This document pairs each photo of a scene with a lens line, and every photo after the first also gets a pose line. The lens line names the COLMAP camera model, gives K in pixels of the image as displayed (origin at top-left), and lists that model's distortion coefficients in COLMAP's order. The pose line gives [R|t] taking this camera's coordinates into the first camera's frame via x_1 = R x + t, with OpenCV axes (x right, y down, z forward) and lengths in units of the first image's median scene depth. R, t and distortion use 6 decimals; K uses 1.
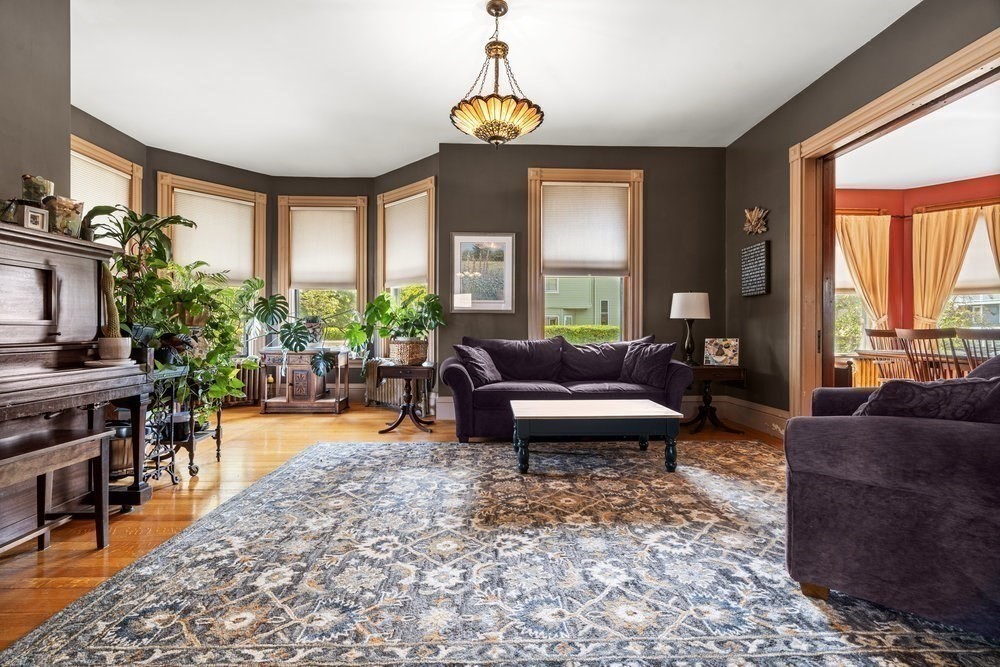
lens RADIAL K [[455.1, 0, 497.5], [0, 455.1, 329.8], [0, 0, 1]] dist [-0.011118, 0.001296]
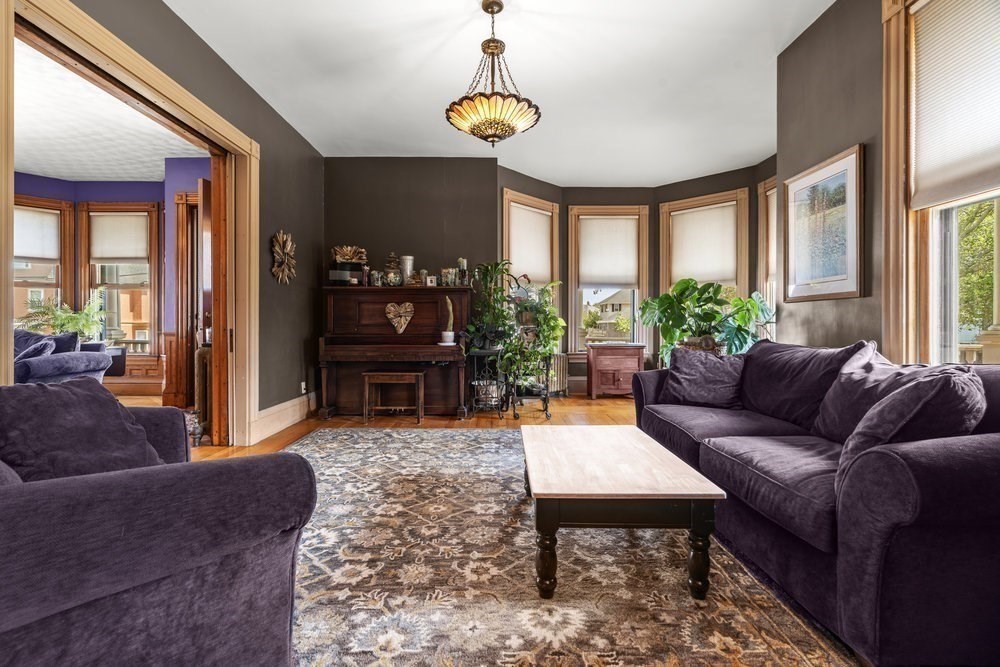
lens RADIAL K [[455.1, 0, 493.6], [0, 455.1, 329.7], [0, 0, 1]] dist [-0.011118, 0.001296]
pose [[-0.030950, 0.005092, -0.999508, 1.121702], [-0.001152, 0.999986, 0.005130, -0.001914], [0.999520, 0.001311, -0.030944, 1.171182]]
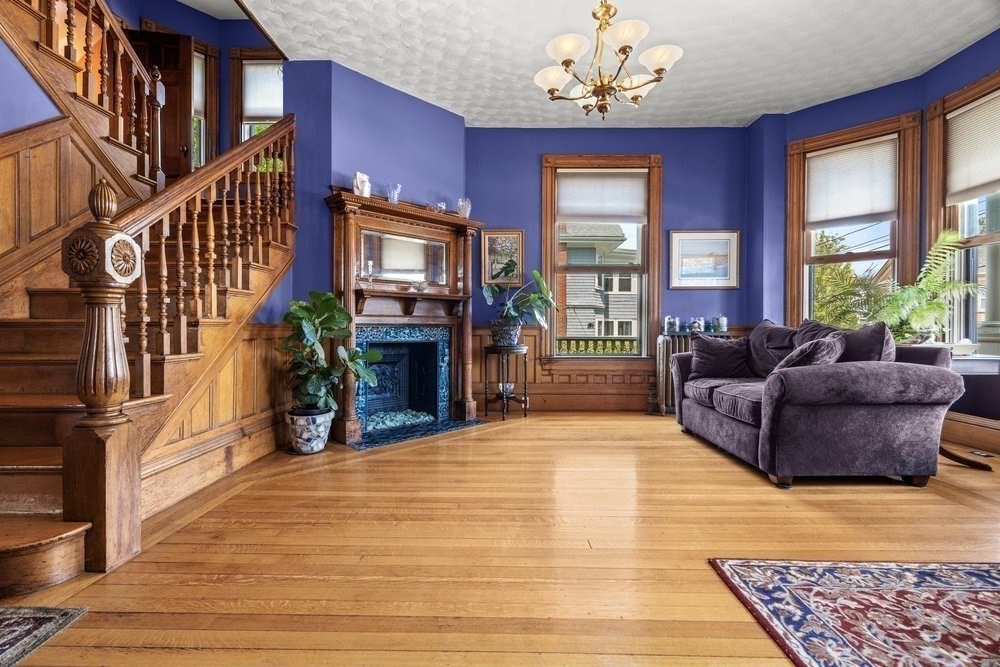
lens RADIAL K [[455.1, 0, 497.8], [0, 455.1, 334.9], [0, 0, 1]] dist [-0.011118, 0.001296]
pose [[-0.999041, -0.008605, 0.042930, 0.645868], [-0.008165, 0.999913, 0.010403, 0.018072], [-0.043016, 0.010043, -0.999024, 0.804584]]
